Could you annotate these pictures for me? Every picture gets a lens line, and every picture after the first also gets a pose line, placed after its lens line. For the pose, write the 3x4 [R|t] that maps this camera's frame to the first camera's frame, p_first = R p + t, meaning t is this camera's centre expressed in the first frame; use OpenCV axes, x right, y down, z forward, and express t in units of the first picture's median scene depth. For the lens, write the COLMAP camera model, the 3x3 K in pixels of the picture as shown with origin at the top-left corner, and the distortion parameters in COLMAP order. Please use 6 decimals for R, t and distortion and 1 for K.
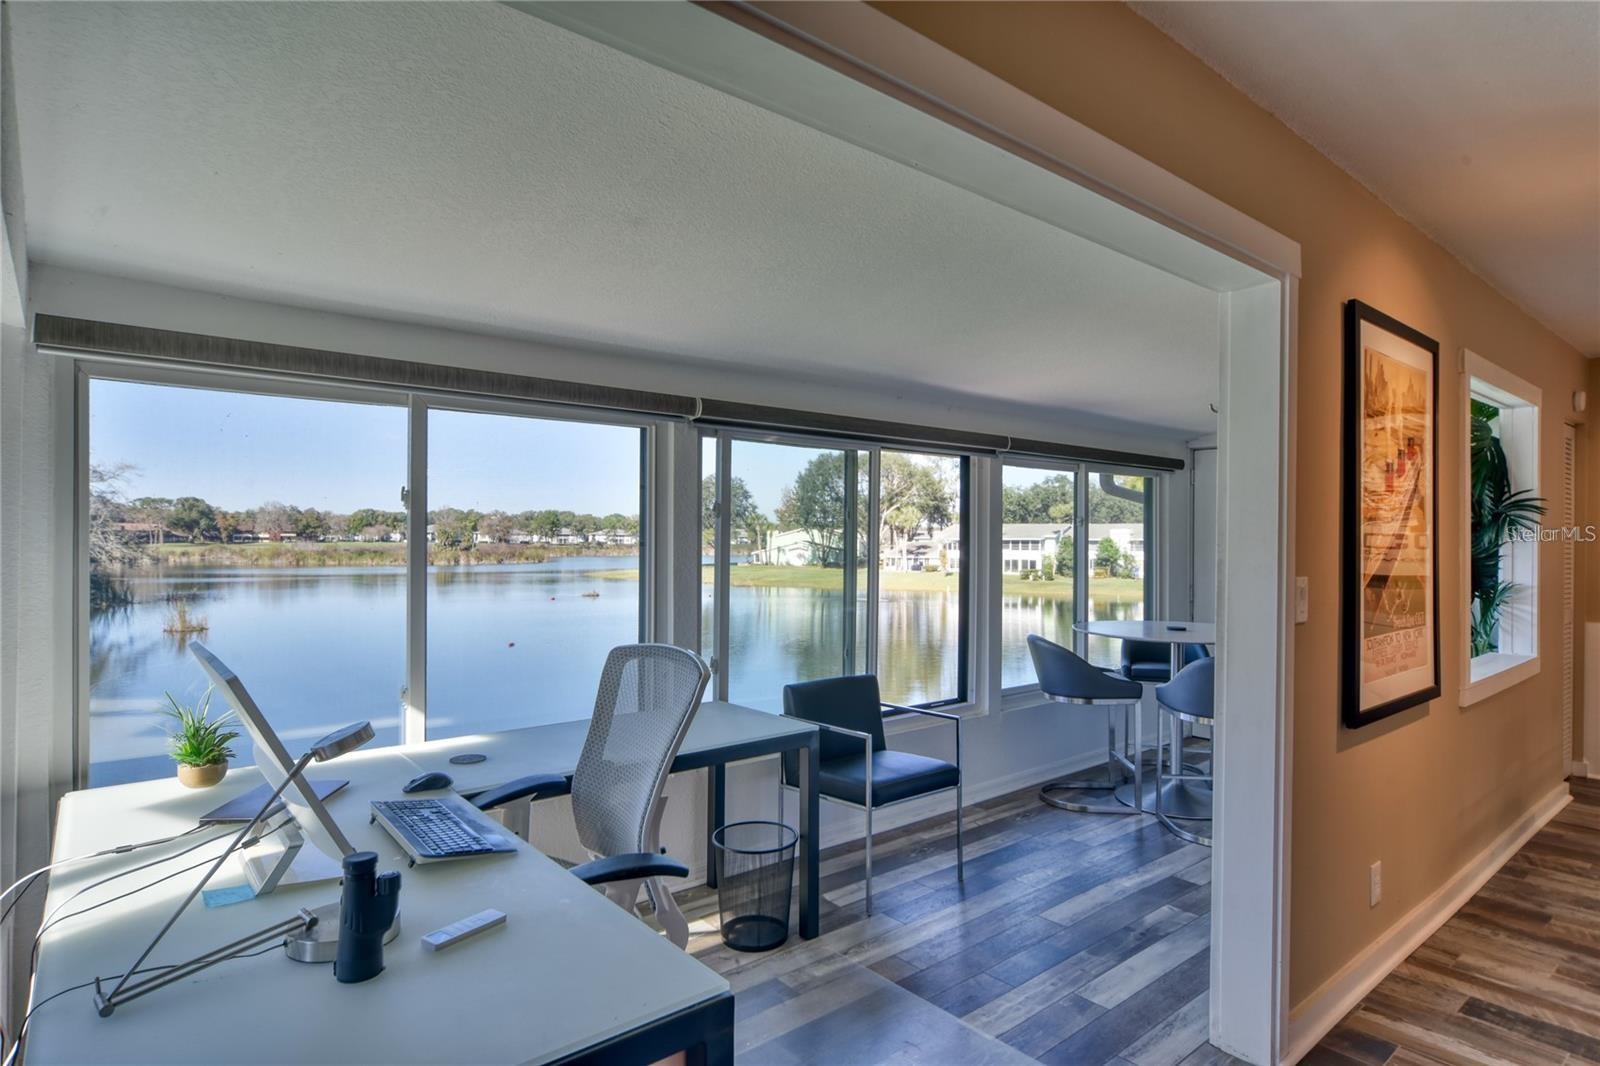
lens RADIAL K [[859.8, 0, 801.5], [0, 859.8, 534.8], [0, 0, 1]] dist [-0.019722, 0.000006]
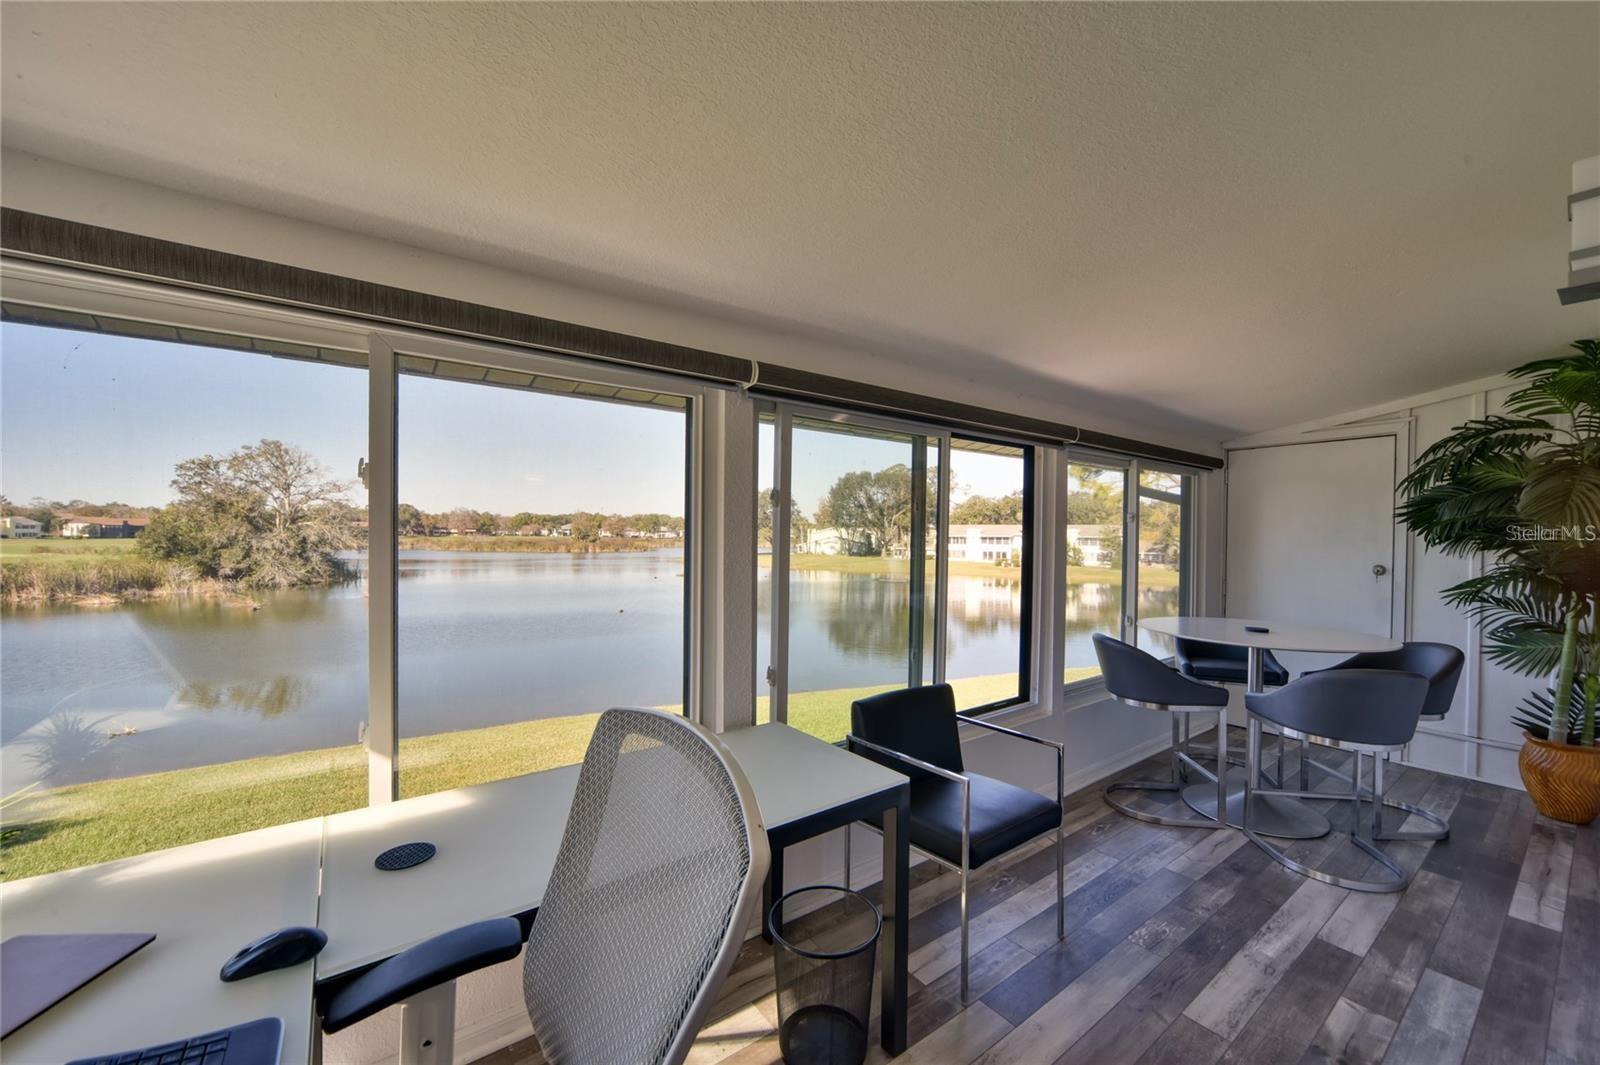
lens RADIAL K [[614.4, 0, 800.4], [0, 614.4, 536.6], [0, 0, 1]] dist [-0.000179, -0.000051]
pose [[0.998716, 0.005271, -0.050390, -0.025198], [-0.004905, 0.999961, 0.007393, 0.003237], [0.050427, -0.007136, 0.998702, 0.230254]]
